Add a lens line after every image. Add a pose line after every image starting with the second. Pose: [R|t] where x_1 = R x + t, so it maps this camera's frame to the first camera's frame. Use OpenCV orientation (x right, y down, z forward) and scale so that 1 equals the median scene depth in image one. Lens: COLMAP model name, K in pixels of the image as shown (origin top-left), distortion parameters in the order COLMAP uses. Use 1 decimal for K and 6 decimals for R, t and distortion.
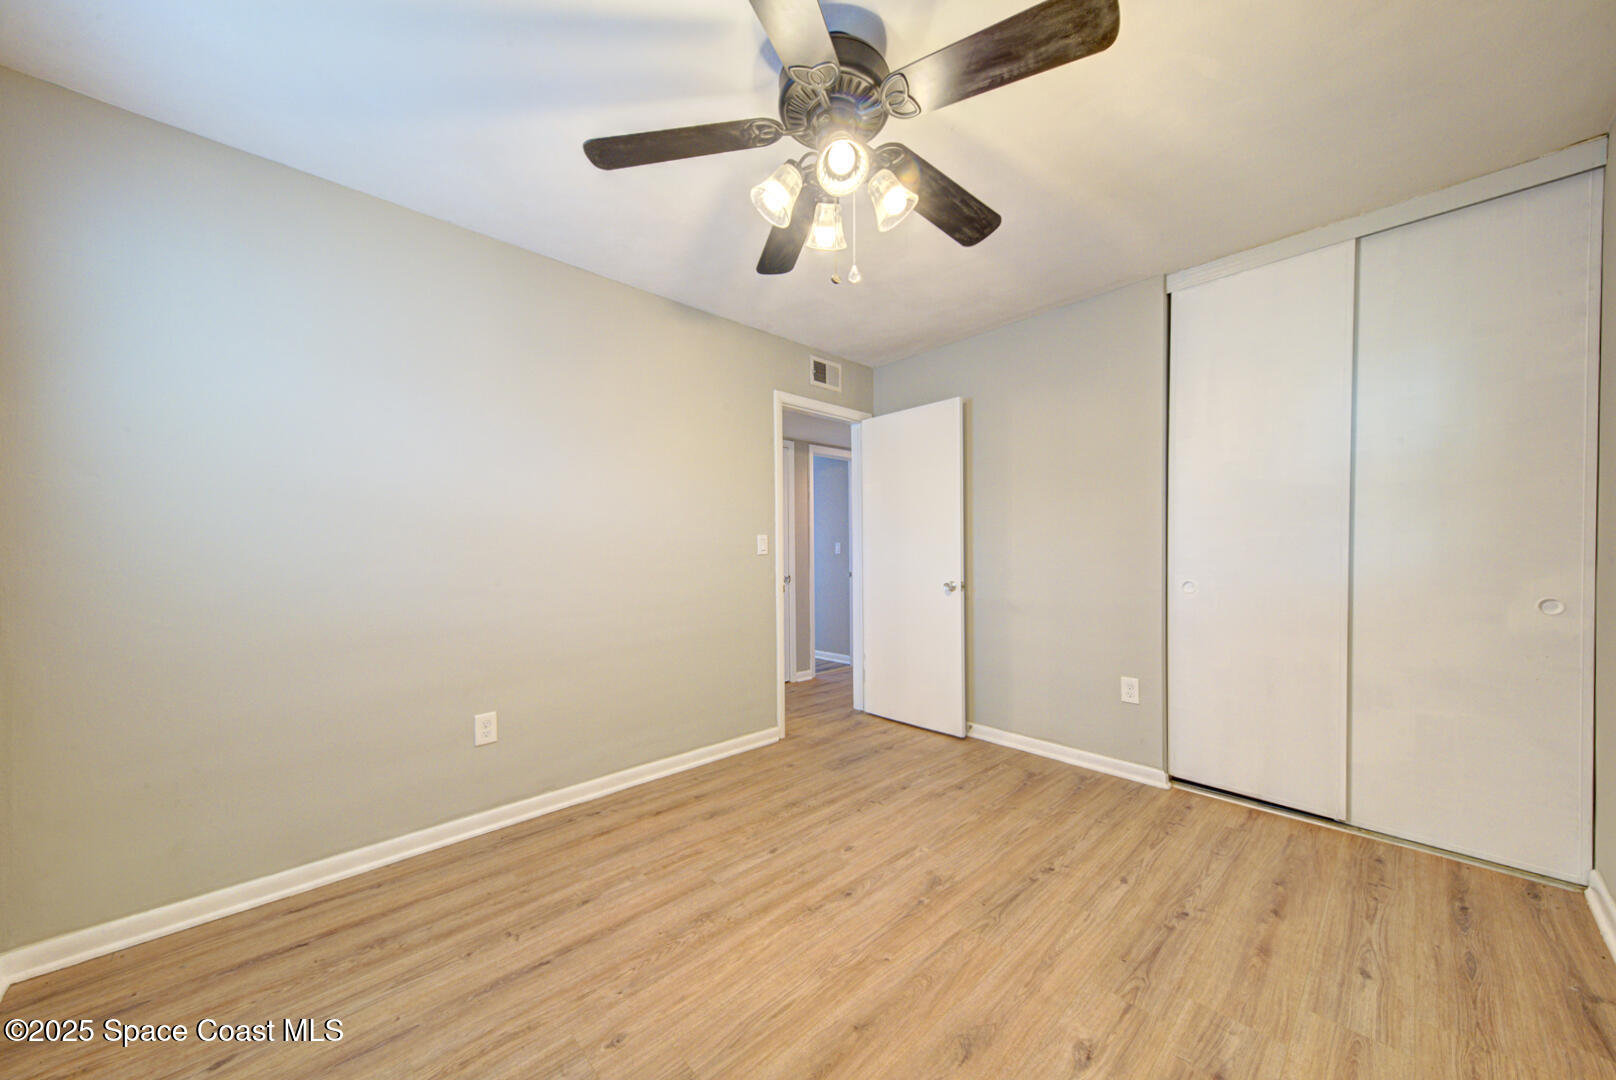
lens RADIAL K [[555.7, 0, 805.2], [0, 555.7, 556.0], [0, 0, 1]] dist [0.031433, -0.007340]
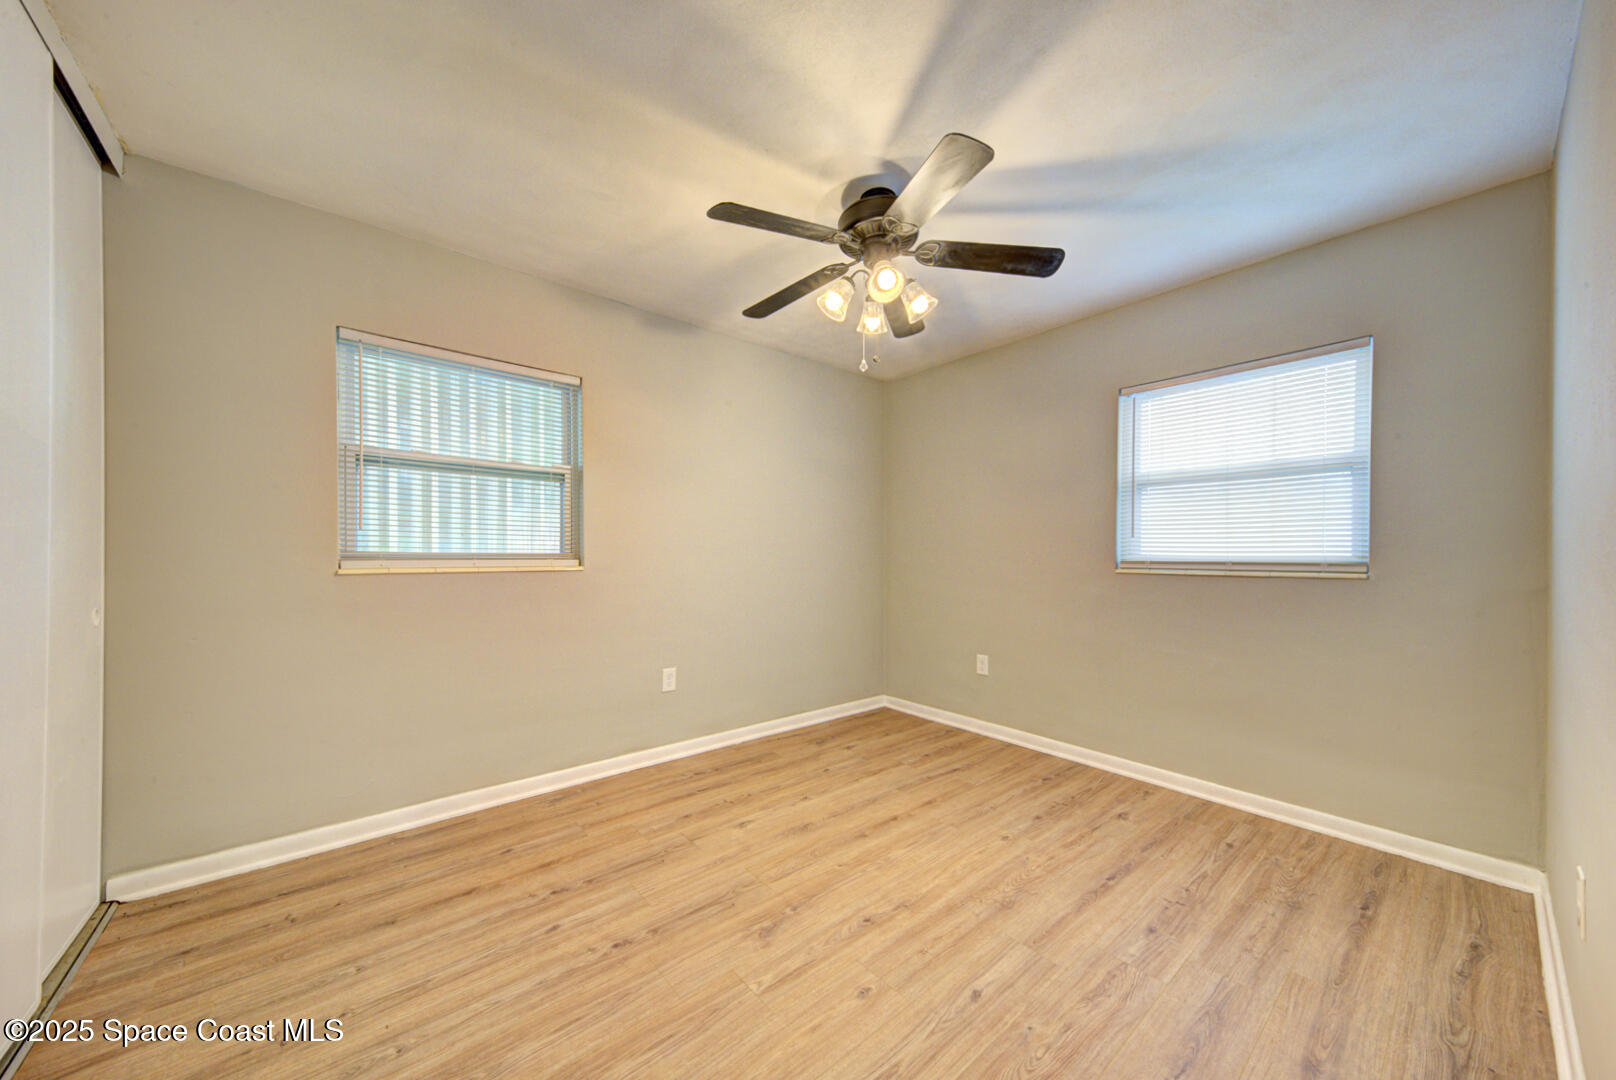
lens RADIAL K [[555.7, 0, 805.2], [0, 555.7, 556.0], [0, 0, 1]] dist [0.031433, -0.007340]
pose [[-0.998471, 0.001991, 0.055239, 0.129997], [0.002362, 0.999975, 0.006652, -0.012825], [-0.055224, 0.006772, -0.998451, 1.983389]]
